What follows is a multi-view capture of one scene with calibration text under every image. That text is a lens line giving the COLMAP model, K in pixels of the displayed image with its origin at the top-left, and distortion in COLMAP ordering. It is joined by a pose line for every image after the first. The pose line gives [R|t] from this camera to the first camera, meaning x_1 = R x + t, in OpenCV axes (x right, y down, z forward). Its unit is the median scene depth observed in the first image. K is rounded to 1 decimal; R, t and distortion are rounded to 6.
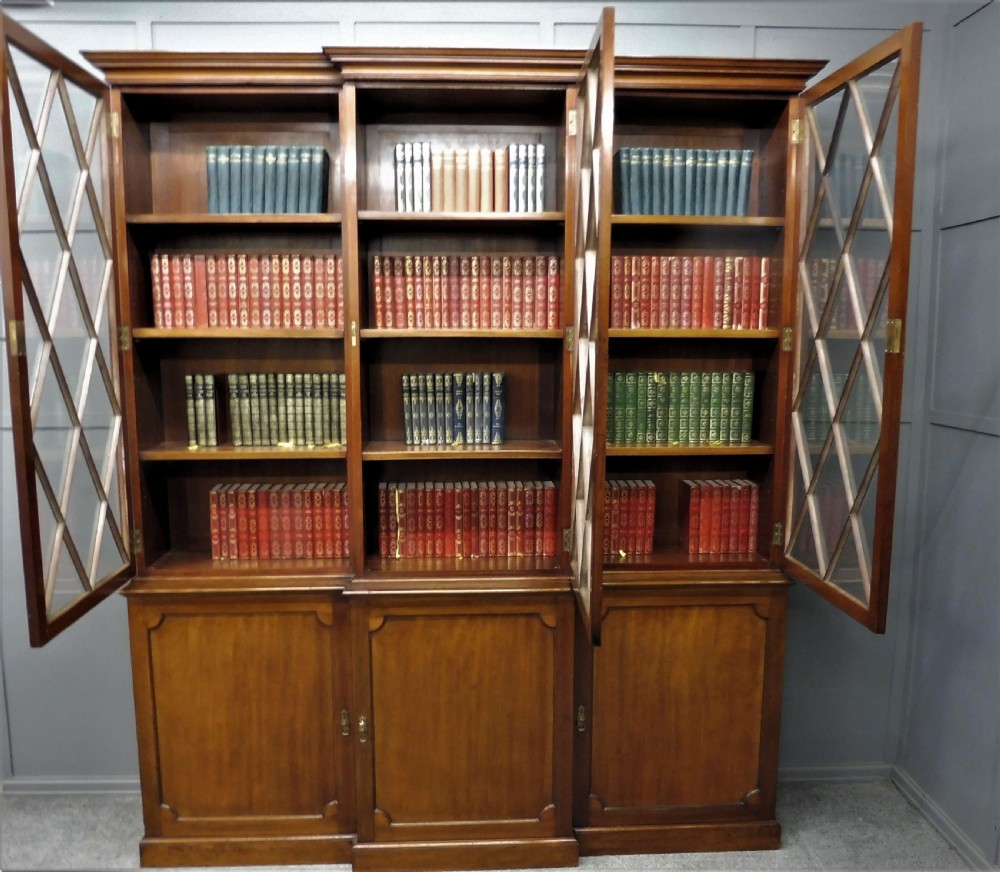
lens RADIAL K [[930.9, 0, 503.6], [0, 930.9, 466.3], [0, 0, 1]] dist [-0.048045, 0.000000]
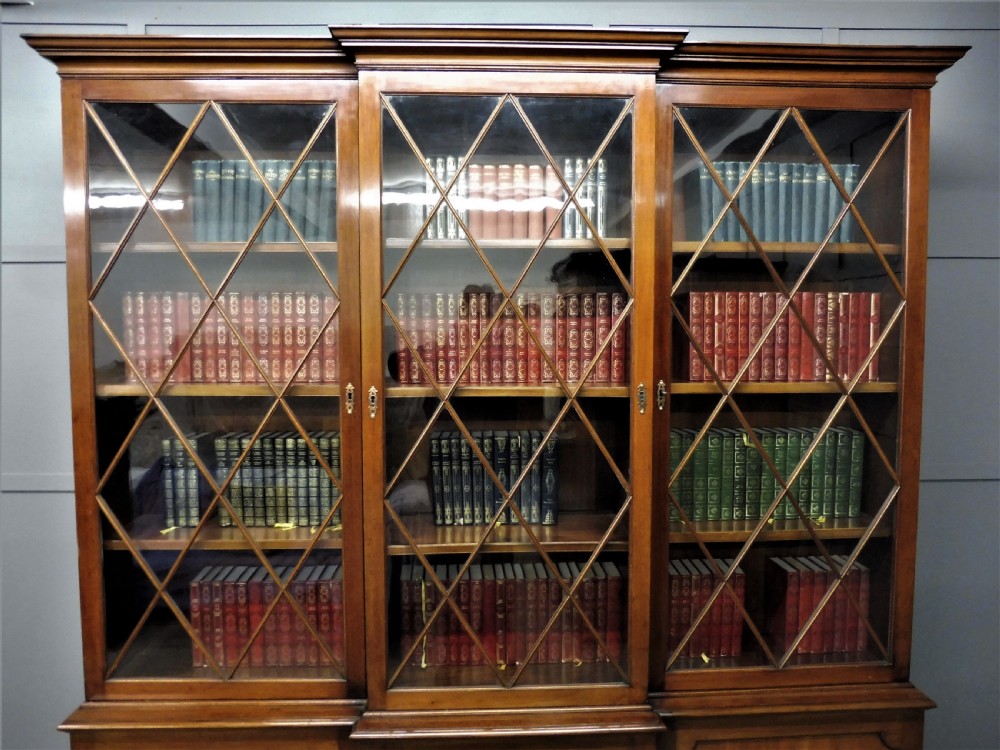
lens RADIAL K [[739.2, 0, 505.9], [0, 739.2, 377.5], [0, 0, 1]] dist [-0.057169, 0.016095]
pose [[0.999930, -0.002454, -0.011597, -0.036859], [0.001392, 0.995877, -0.090707, -0.093502], [0.011771, 0.090684, 0.995810, 0.363449]]
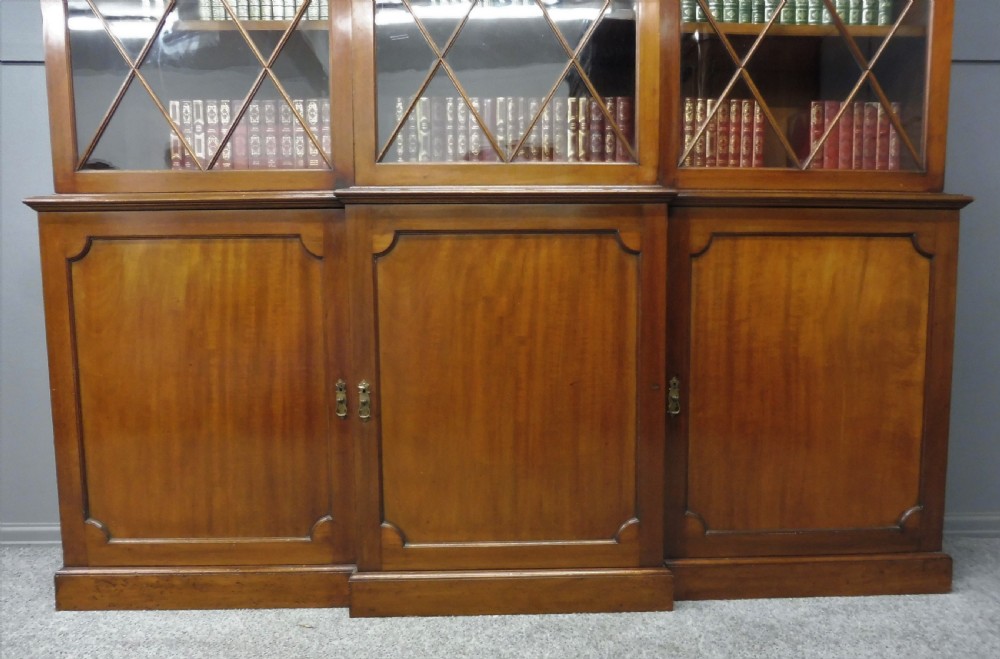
lens RADIAL K [[792.6, 0, 519.6], [0, 792.6, 391.5], [0, 0, 1]] dist [-0.062811, 0.034005]
pose [[0.999701, -0.005540, -0.023806, -0.020183], [0.004453, 0.998955, -0.045477, 0.294809], [0.024033, 0.045357, 0.998682, 0.393572]]
